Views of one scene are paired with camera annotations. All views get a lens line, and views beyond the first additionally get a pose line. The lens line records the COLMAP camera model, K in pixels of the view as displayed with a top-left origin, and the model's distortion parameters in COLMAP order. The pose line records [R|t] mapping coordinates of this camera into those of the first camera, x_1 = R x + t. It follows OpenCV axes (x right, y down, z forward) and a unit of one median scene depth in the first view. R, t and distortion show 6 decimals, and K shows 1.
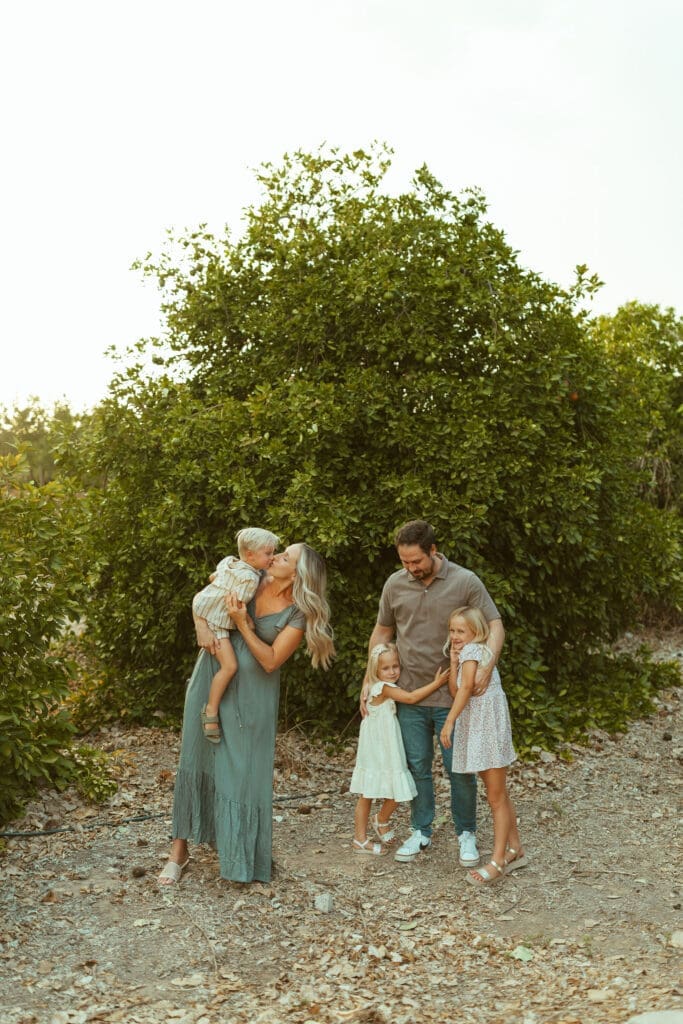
lens RADIAL K [[964.6, 0, 334.9], [0, 964.6, 509.9], [0, 0, 1]] dist [0.011666, -0.007265]
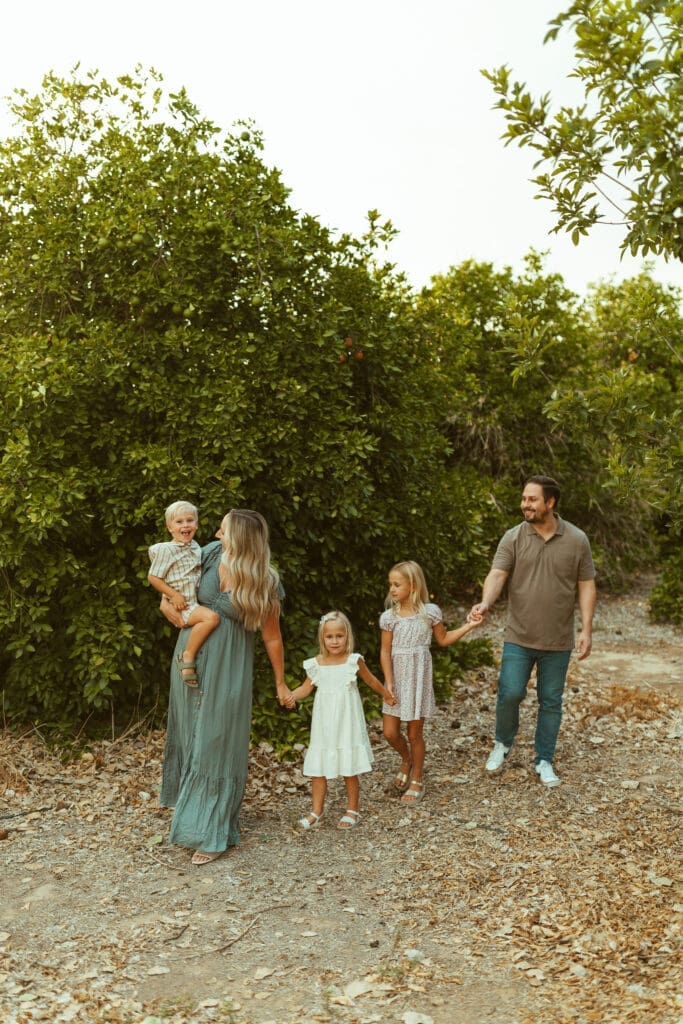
lens RADIAL K [[956.0, 0, 340.2], [0, 956.0, 522.6], [0, 0, 1]] dist [0.006977, -0.000930]
pose [[0.995708, -0.017294, 0.090921, 0.158403], [0.013325, 0.998939, 0.044077, -0.000372], [-0.091587, -0.042677, 0.994882, 0.109581]]
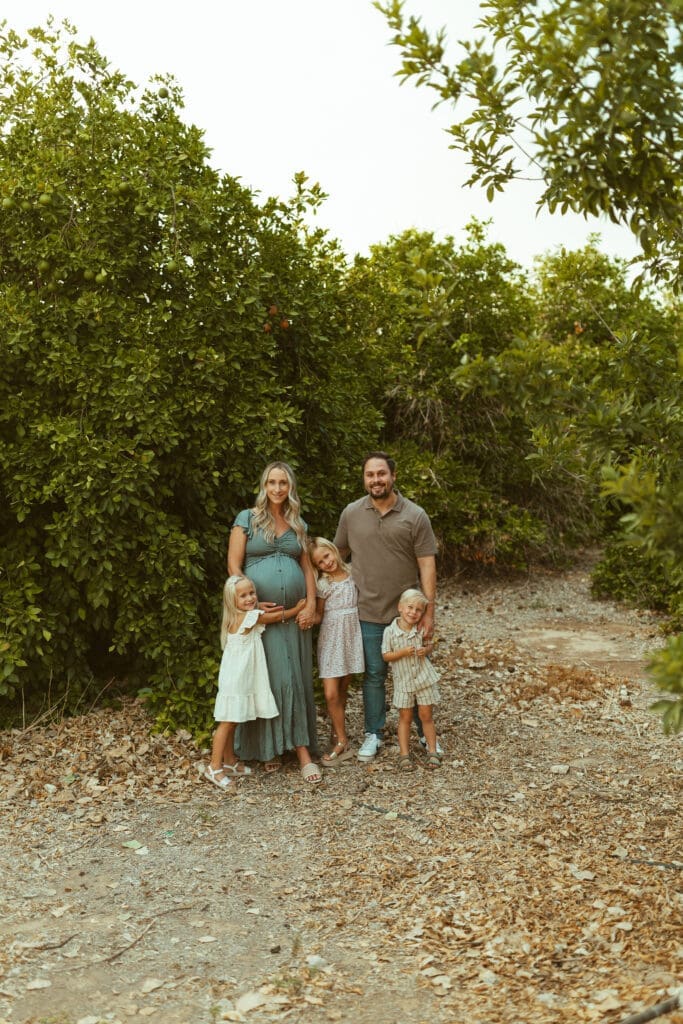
lens RADIAL K [[952.6, 0, 327.5], [0, 952.6, 517.1], [0, 0, 1]] dist [0.006491, -0.002174]
pose [[0.992440, -0.024575, 0.120245, 0.194401], [0.017094, 0.997876, 0.062859, 0.002645], [-0.121534, -0.060328, 0.990752, 0.146863]]
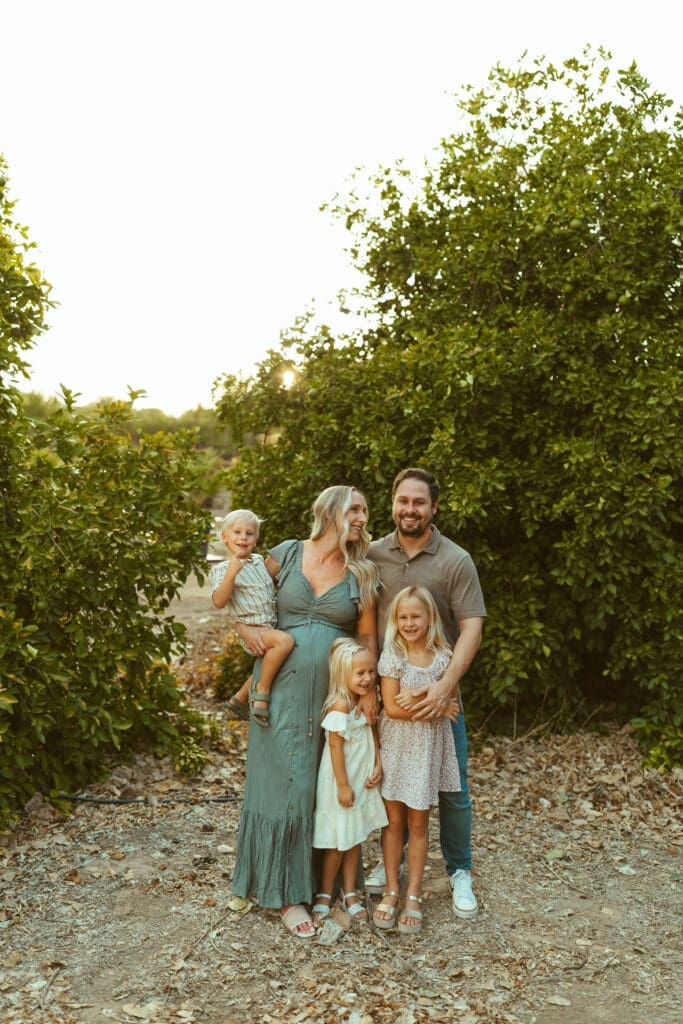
lens RADIAL K [[954.2, 0, 346.2], [0, 954.2, 510.3], [0, 0, 1]] dist [0.007799, -0.003544]
pose [[0.949675, 0.050500, -0.309138, 0.138692], [-0.039348, 0.998334, 0.042207, 0.000720], [0.310754, -0.027919, 0.950080, 0.139452]]
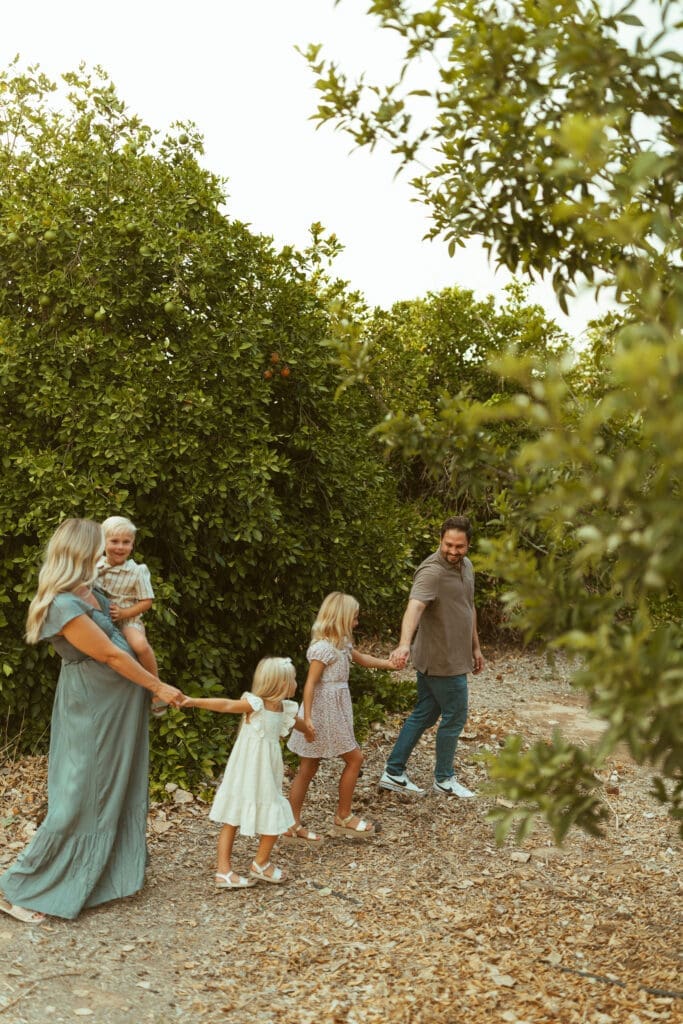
lens RADIAL K [[951.2, 0, 334.0], [0, 951.2, 511.7], [0, 0, 1]] dist [0.005031, 0.000303]
pose [[0.997231, 0.050078, 0.054982, 0.272464], [-0.050493, 0.998705, 0.006188, -0.000903], [-0.054601, -0.008948, 0.998468, 0.164429]]
